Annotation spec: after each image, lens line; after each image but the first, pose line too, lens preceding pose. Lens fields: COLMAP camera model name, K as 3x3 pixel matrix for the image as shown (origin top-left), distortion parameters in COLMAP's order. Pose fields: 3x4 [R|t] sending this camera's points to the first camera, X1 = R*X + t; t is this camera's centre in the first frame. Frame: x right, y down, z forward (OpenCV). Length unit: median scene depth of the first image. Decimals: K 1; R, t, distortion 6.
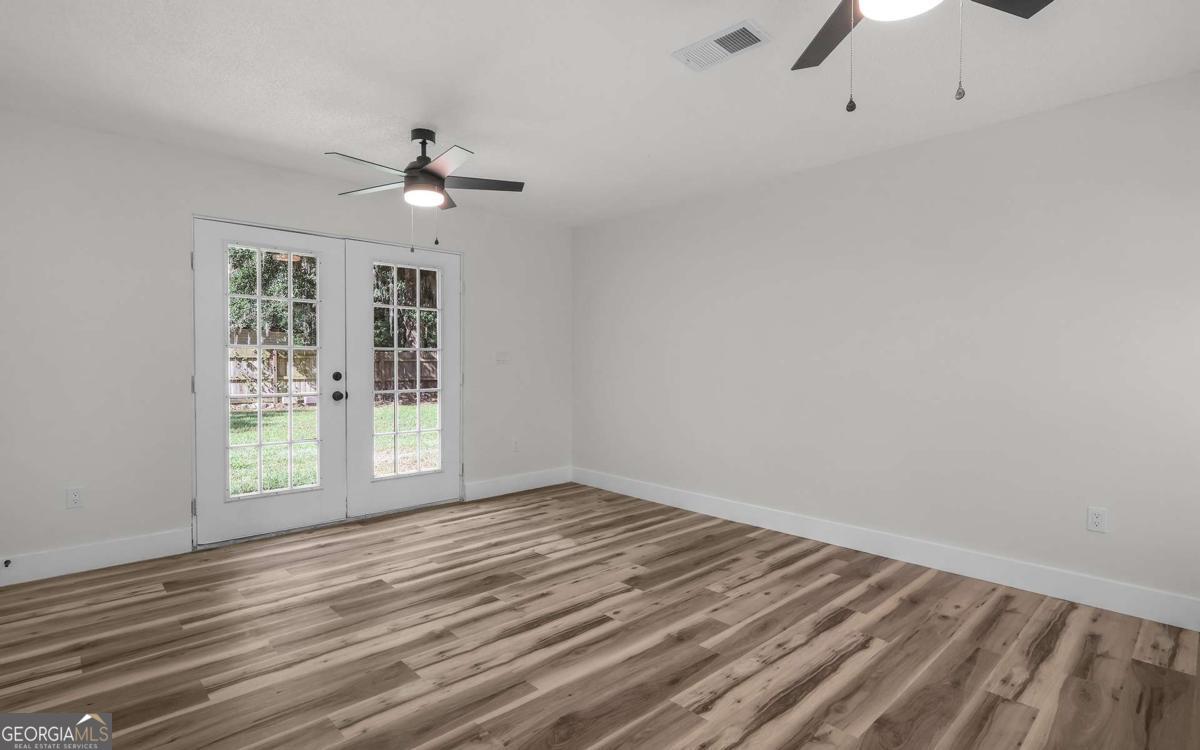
lens RADIAL K [[594.0, 0, 589.5], [0, 594.0, 374.4], [0, 0, 1]] dist [-0.002184, -0.000183]
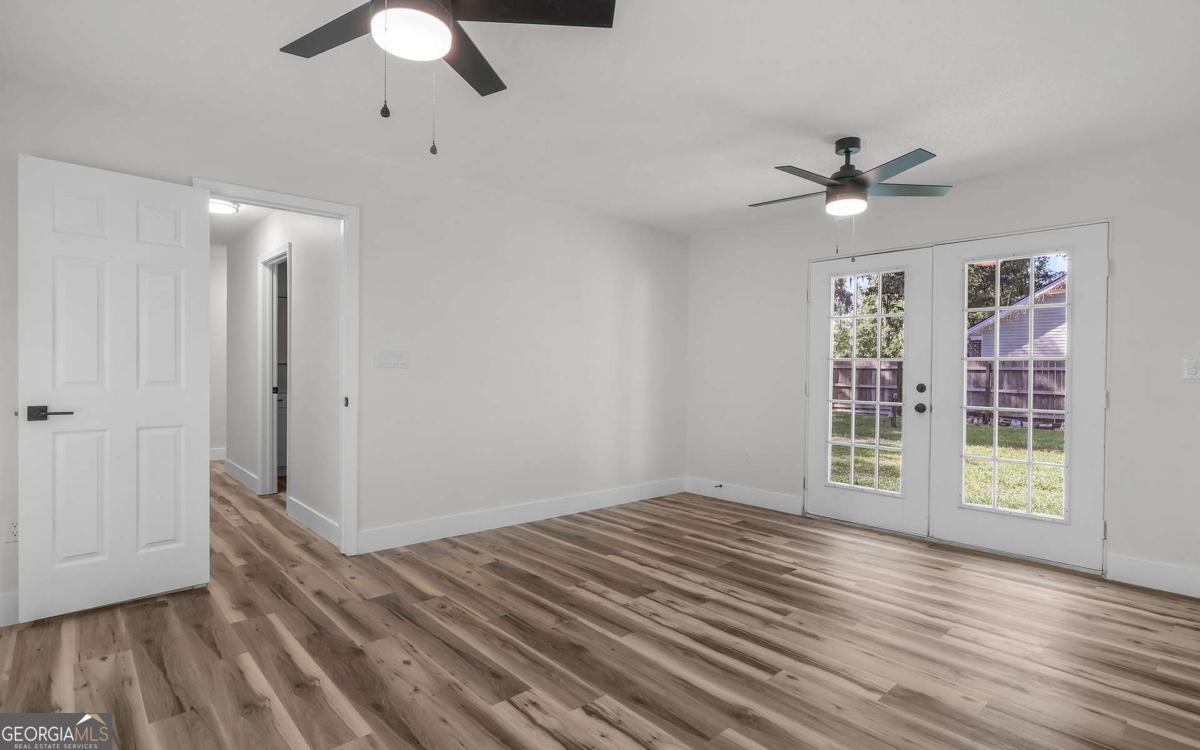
lens RADIAL K [[594.0, 0, 589.5], [0, 594.0, 374.4], [0, 0, 1]] dist [-0.002184, -0.000183]
pose [[-0.033185, 0.006439, -0.999428, 0.851551], [-0.033038, 0.999426, 0.007536, -0.012727], [0.998903, 0.033269, -0.032953, 0.719678]]
